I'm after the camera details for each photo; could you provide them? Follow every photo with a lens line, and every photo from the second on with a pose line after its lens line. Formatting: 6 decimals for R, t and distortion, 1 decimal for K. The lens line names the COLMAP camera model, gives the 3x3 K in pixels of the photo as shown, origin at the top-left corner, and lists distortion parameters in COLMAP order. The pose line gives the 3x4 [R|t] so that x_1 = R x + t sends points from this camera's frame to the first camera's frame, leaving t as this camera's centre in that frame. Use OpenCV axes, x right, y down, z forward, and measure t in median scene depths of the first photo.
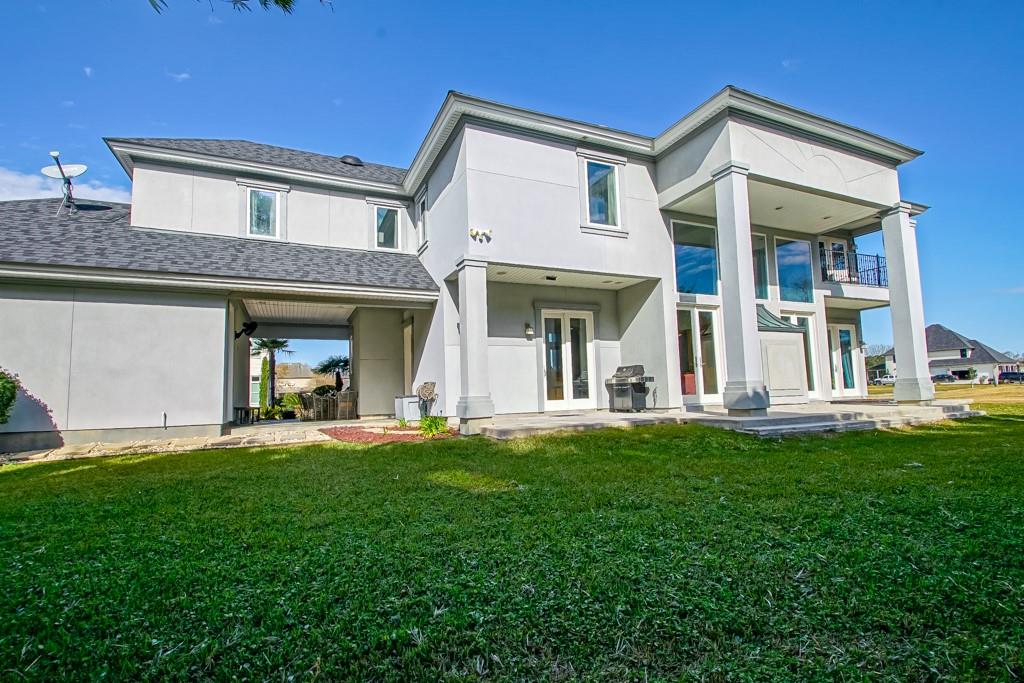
lens RADIAL K [[473.4, 0, 496.4], [0, 473.4, 341.3], [0, 0, 1]] dist [-0.002236, -0.000251]
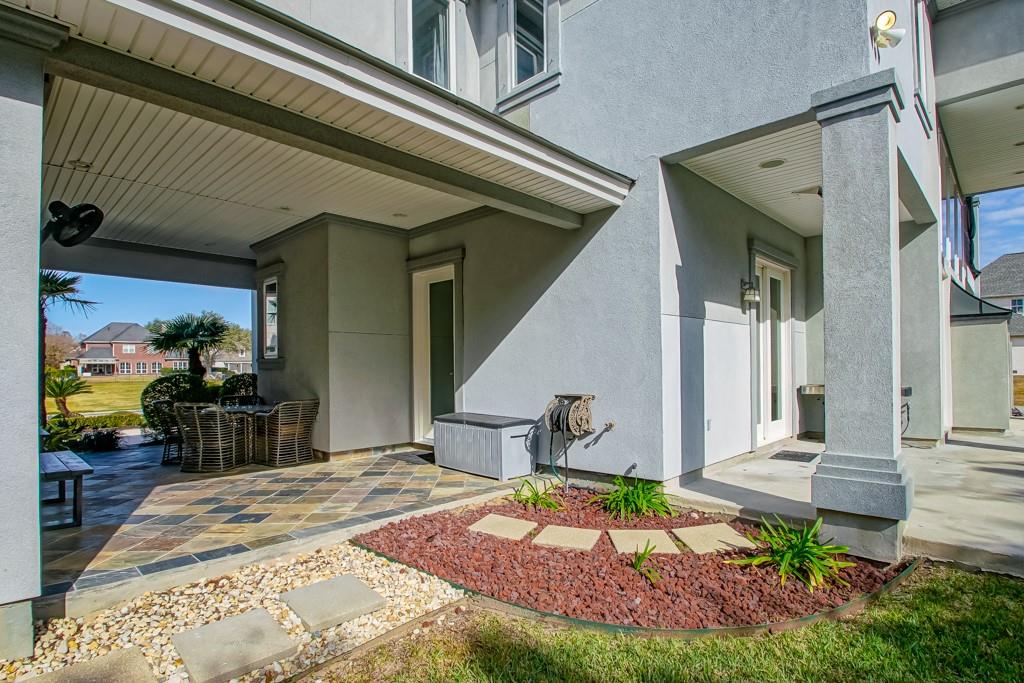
lens RADIAL K [[532.2, 0, 512.0], [0, 532.2, 341.5], [0, 0, 1]] dist [0.000483, 0.000202]
pose [[0.927326, 0.041770, 0.371916, -0.341328], [-0.061276, 0.997288, 0.040778, 0.019281], [-0.369204, -0.060604, 0.927370, 0.497740]]
